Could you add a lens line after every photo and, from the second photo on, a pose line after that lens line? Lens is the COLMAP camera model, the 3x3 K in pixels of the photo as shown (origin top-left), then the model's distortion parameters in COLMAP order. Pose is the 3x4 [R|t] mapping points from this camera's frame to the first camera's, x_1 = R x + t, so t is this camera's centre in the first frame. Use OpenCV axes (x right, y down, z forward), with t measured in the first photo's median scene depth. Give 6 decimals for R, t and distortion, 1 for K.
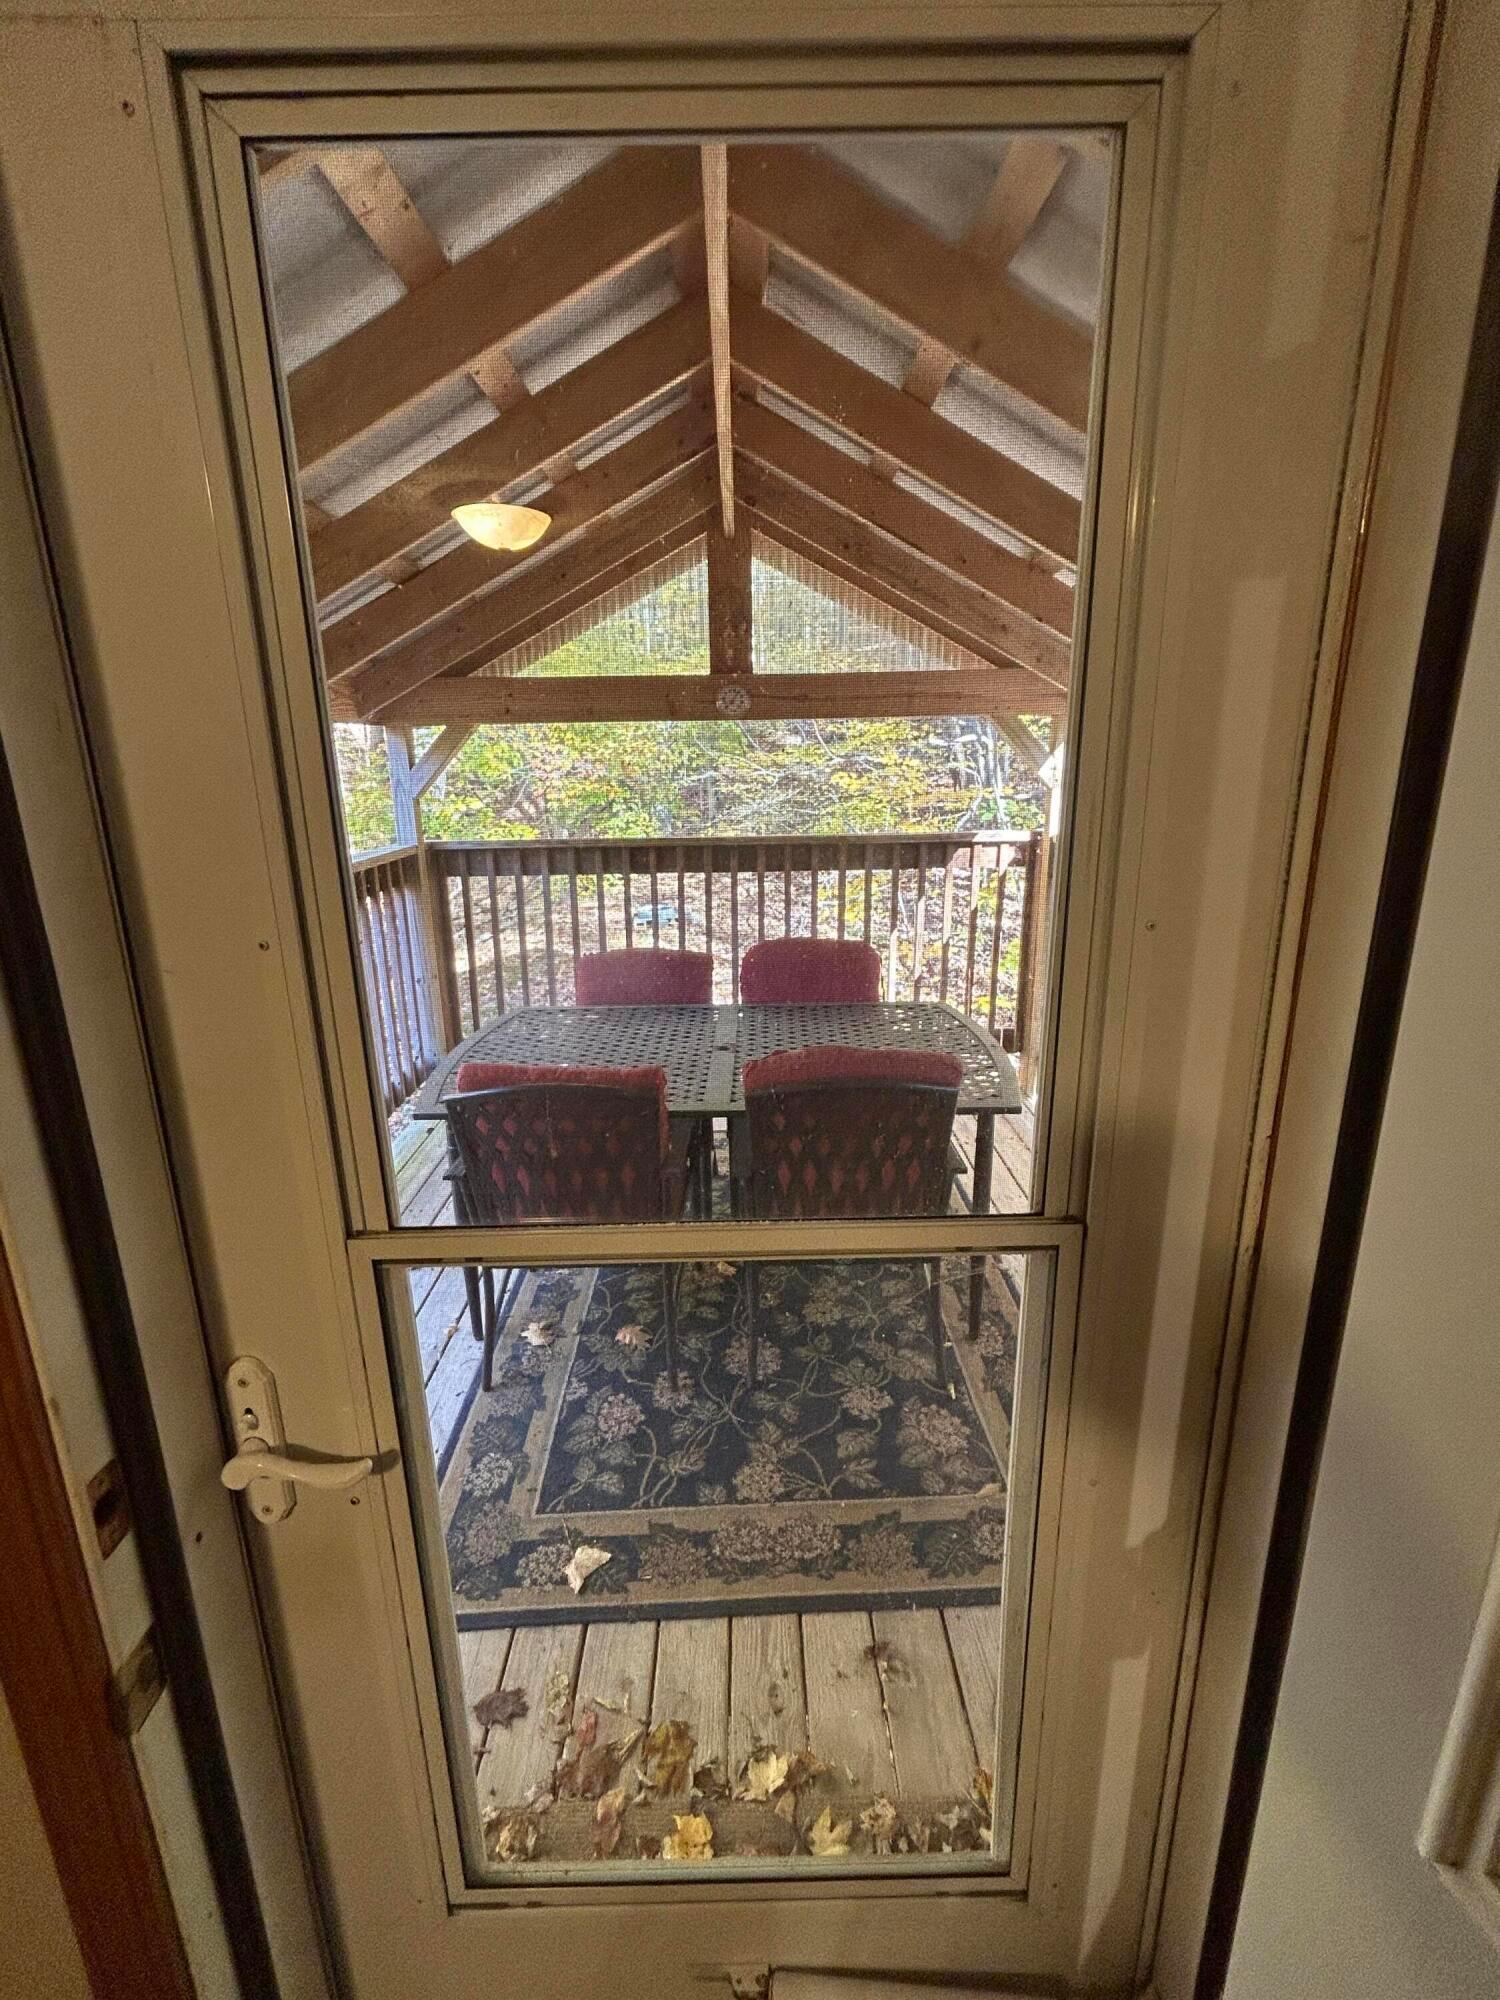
lens RADIAL K [[882.3, 0, 754.1], [0, 882.3, 995.5], [0, 0, 1]] dist [-0.004106, 0.001395]
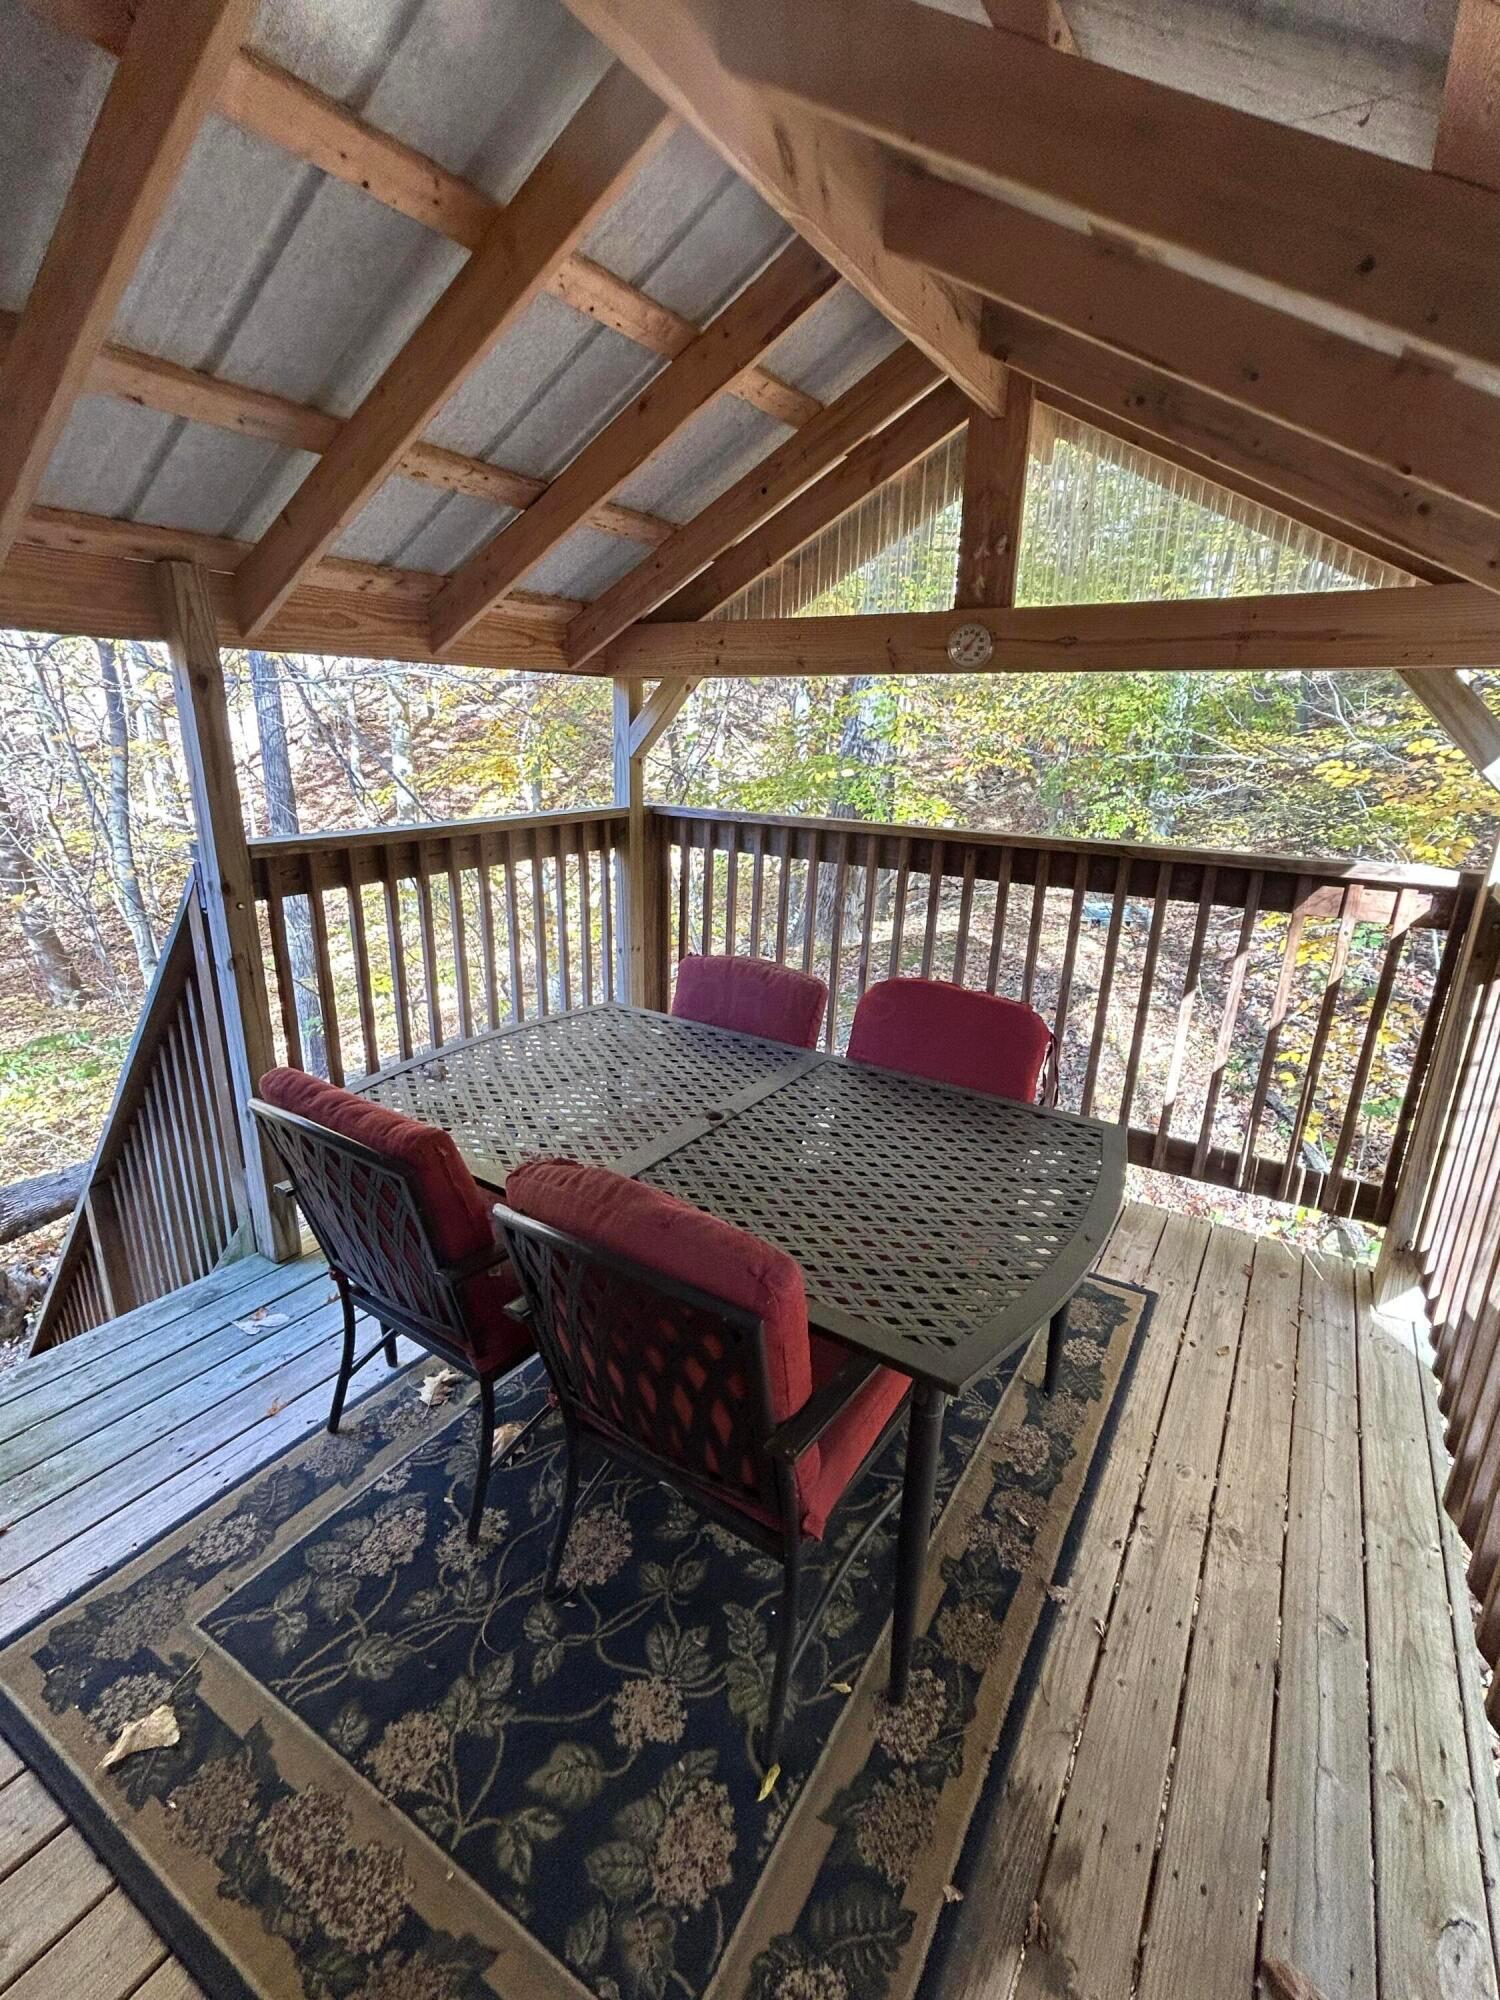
lens RADIAL K [[882.3, 0, 750.3], [0, 882.3, 996.6], [0, 0, 1]] dist [-0.004106, 0.001395]
pose [[0.837414, 0.194606, -0.510751, 0.247370], [-0.179216, 0.980570, 0.079779, -0.072384], [0.516352, 0.024727, 0.856019, 0.277593]]
